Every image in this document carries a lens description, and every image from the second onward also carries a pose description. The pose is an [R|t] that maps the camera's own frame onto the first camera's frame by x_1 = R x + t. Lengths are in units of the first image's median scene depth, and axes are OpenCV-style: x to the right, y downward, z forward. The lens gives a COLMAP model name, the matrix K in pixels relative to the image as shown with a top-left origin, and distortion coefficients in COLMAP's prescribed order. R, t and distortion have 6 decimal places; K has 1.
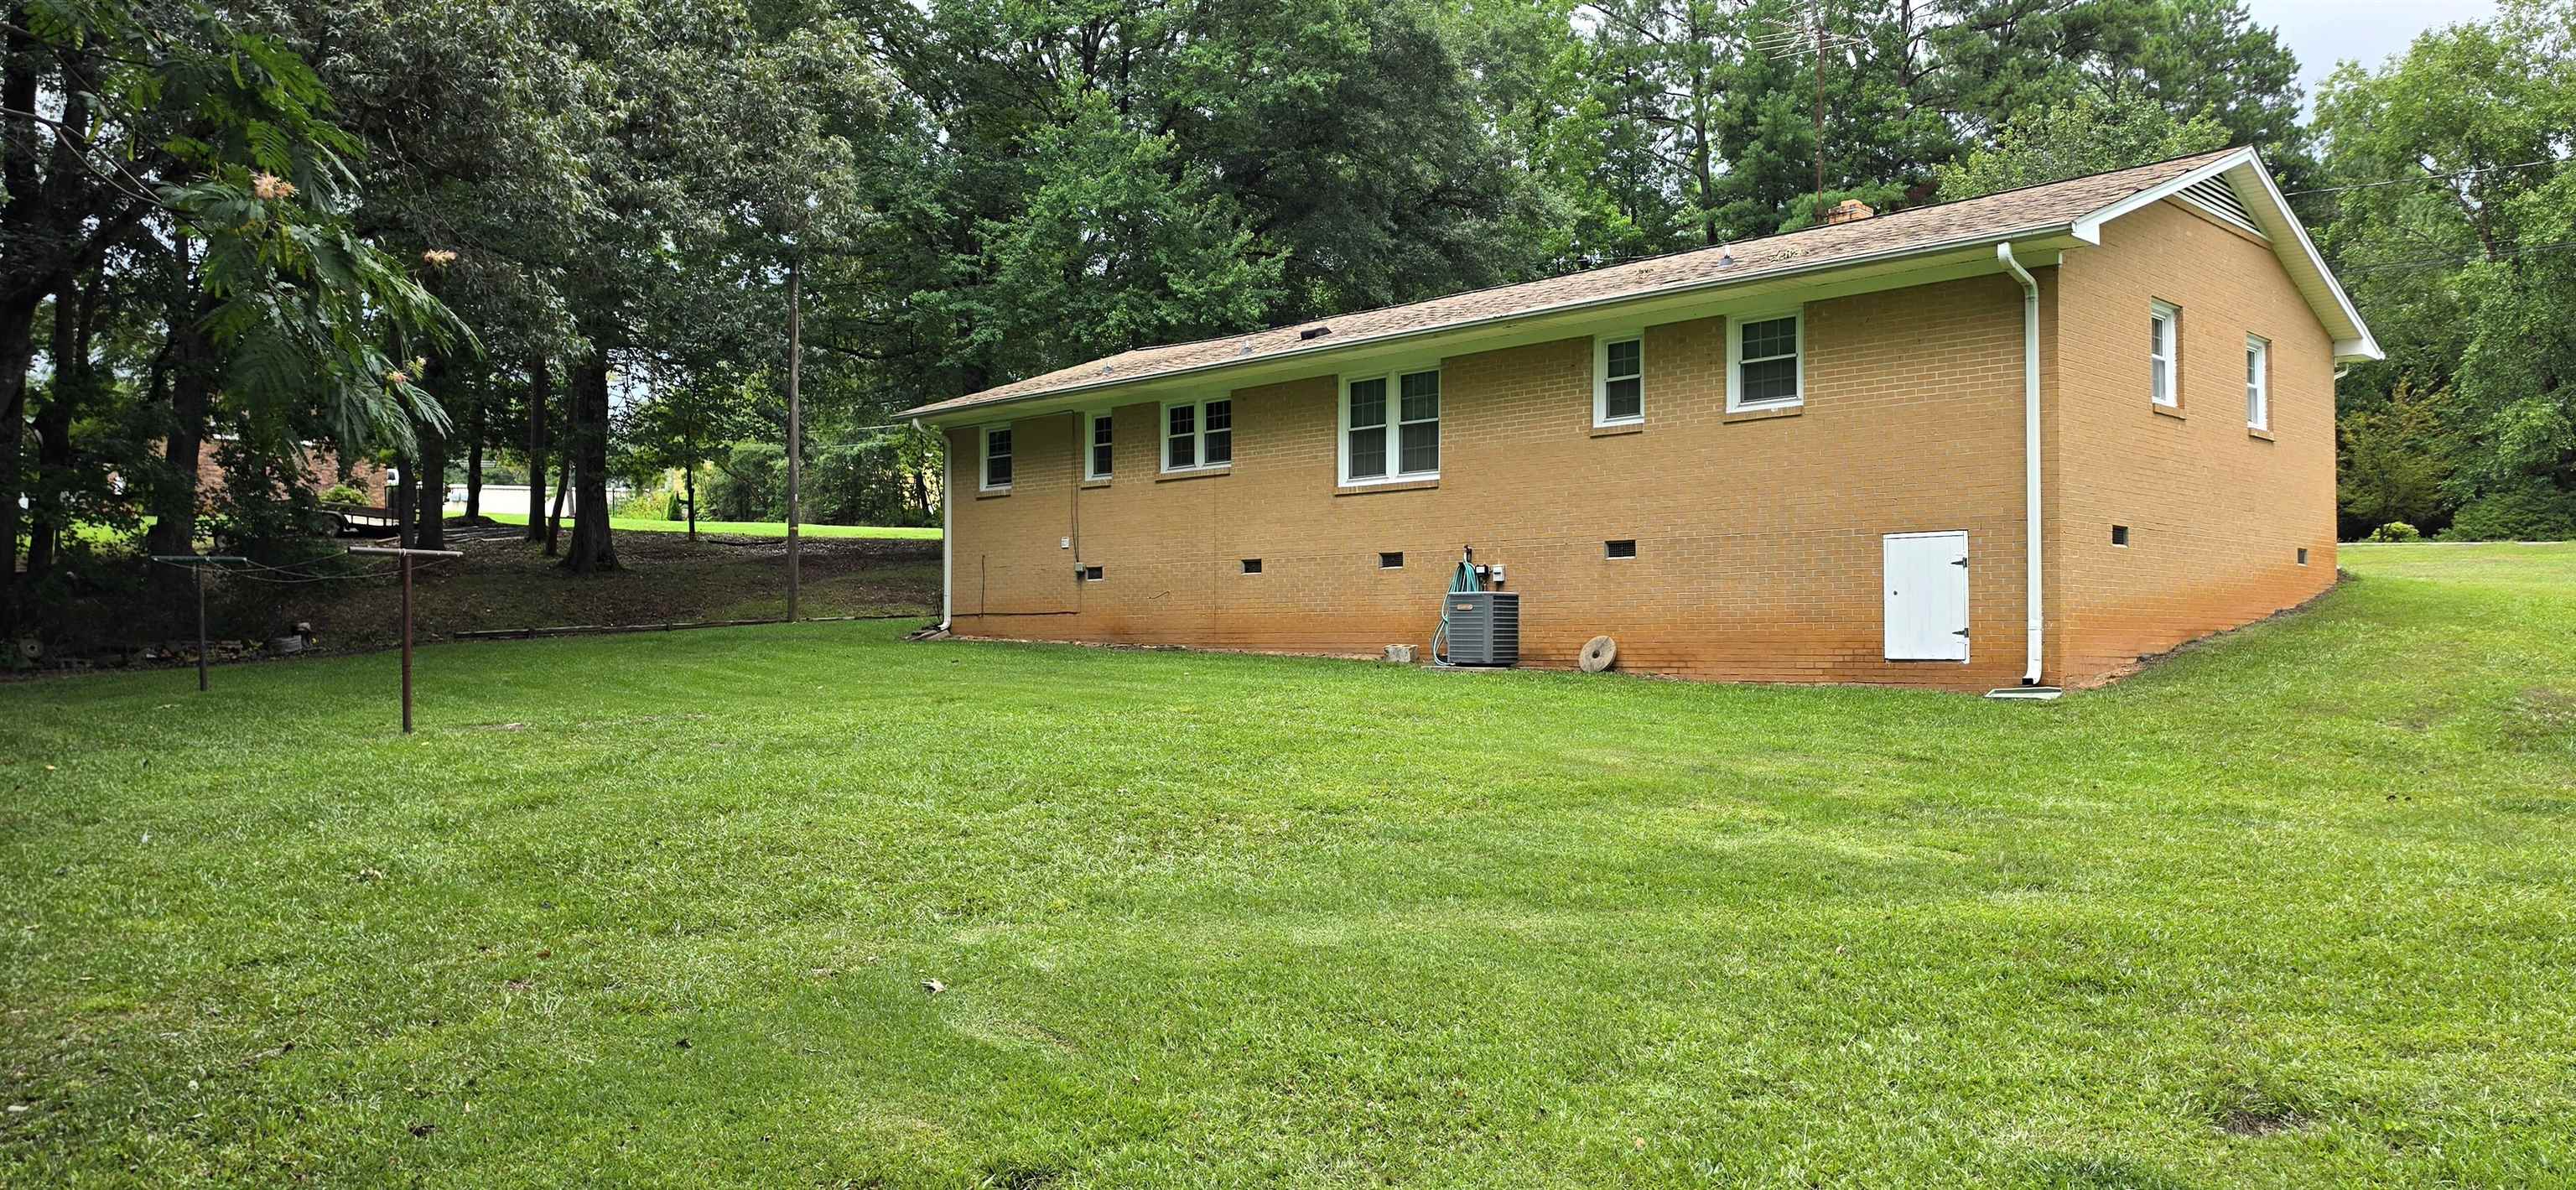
lens RADIAL K [[1800.4, 0, 1288.0], [0, 1800.4, 595.0], [0, 0, 1]] dist [0.089559, -0.107665]
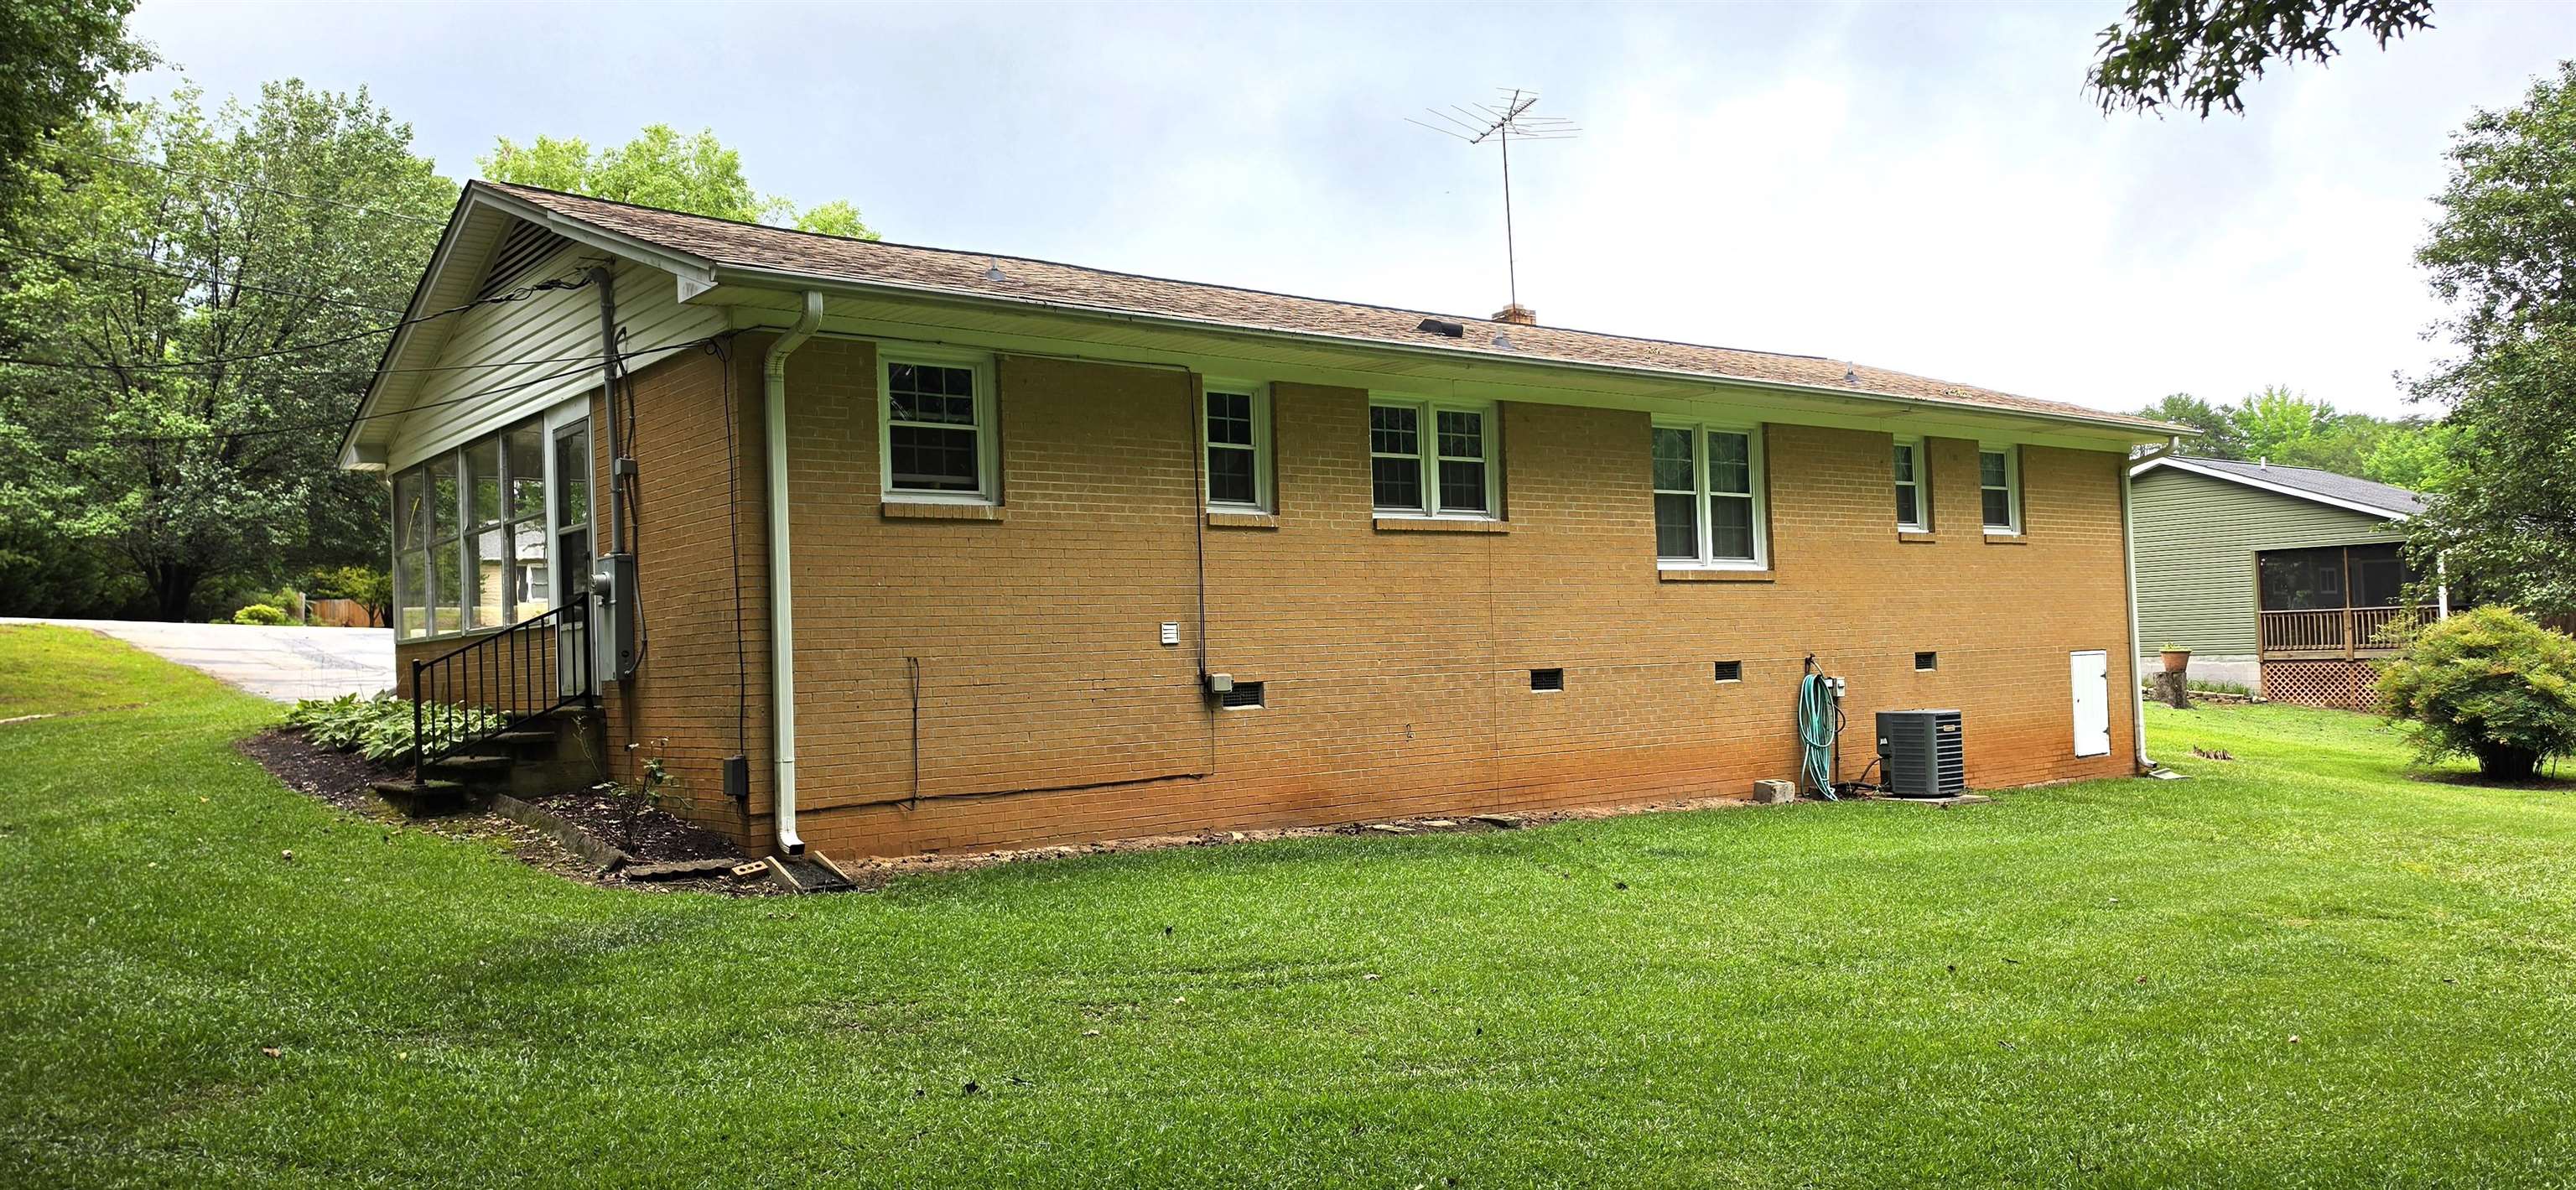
lens RADIAL K [[1800.4, 0, 1288.0], [0, 1800.4, 595.0], [0, 0, 1]] dist [0.089559, -0.107665]
pose [[0.100914, 0.032373, 0.994368, -0.694065], [0.007884, 0.999413, -0.033338, -0.026237], [-0.994864, 0.011203, 0.100600, 1.056666]]
